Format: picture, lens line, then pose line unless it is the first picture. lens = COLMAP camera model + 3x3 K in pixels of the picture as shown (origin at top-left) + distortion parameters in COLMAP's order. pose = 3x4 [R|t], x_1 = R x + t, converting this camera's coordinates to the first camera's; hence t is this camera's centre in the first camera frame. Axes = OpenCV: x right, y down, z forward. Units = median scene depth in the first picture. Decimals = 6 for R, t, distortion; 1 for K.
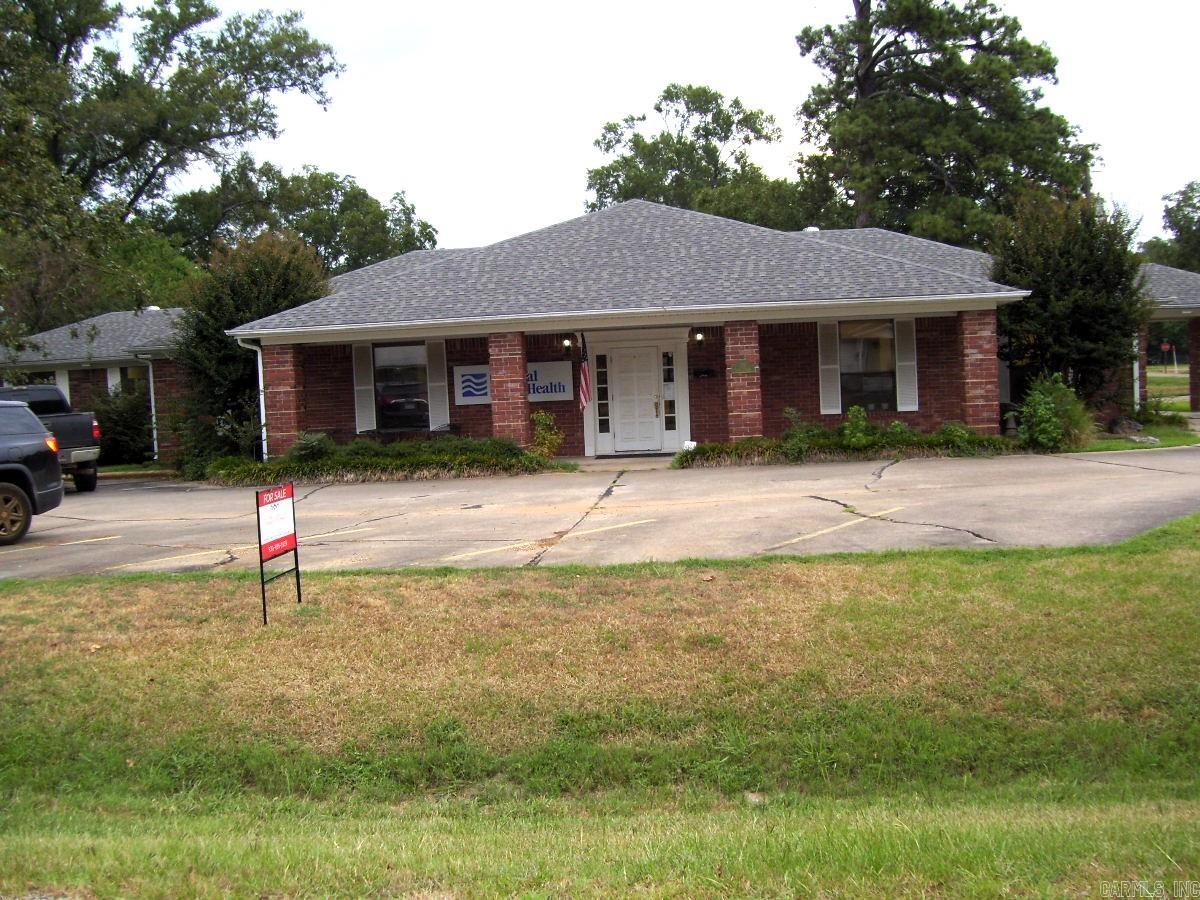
lens RADIAL K [[1284.6, 0, 600.0], [0, 1284.6, 450.0], [0, 0, 1]] dist [-0.179633, -0.026286]
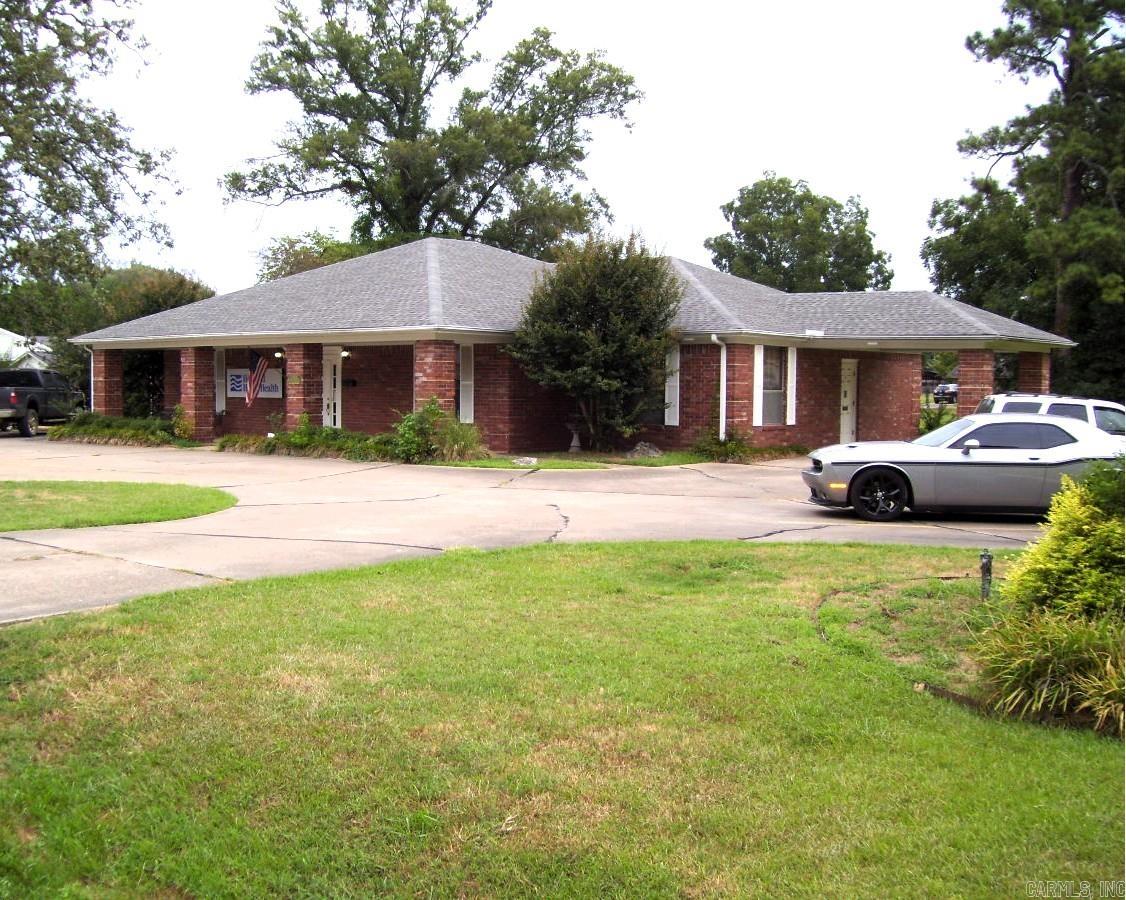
lens RADIAL K [[1275.5, 0, 563.0], [0, 1275.5, 450.0], [0, 0, 1]] dist [-0.184492, -0.002330]
pose [[0.829584, 0.082298, -0.552284, 0.949669], [-0.076680, 0.996499, 0.033311, -0.051468], [0.553092, 0.014715, 0.832990, 0.075866]]
